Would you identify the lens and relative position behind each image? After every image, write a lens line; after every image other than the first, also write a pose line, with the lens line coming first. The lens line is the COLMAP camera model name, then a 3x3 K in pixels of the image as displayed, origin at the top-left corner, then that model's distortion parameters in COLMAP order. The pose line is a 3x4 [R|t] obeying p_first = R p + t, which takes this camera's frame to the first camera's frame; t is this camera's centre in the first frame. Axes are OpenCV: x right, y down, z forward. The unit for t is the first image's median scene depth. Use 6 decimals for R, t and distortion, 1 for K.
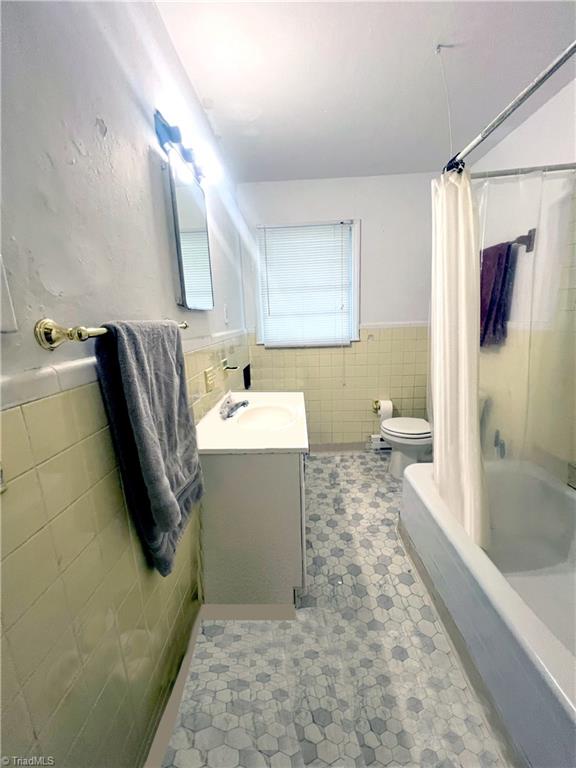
lens RADIAL K [[308.4, 0, 288.0], [0, 308.4, 384.0], [0, 0, 1]] dist [-0.002164, 0.000193]
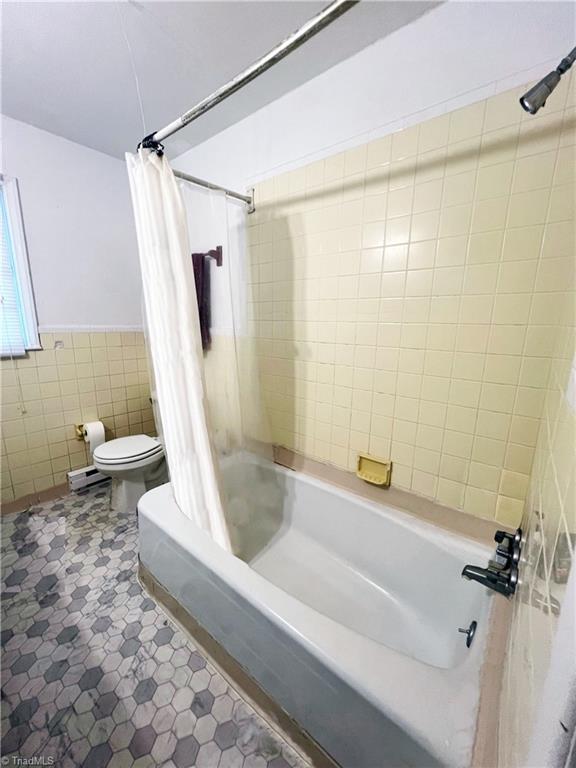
lens RADIAL K [[308.4, 0, 288.0], [0, 308.4, 384.0], [0, 0, 1]] dist [-0.002164, 0.000193]
pose [[0.612028, -0.112037, 0.782860, 0.014891], [0.127799, 0.990915, 0.041900, -0.021585], [-0.780442, 0.074405, 0.620785, 0.148940]]
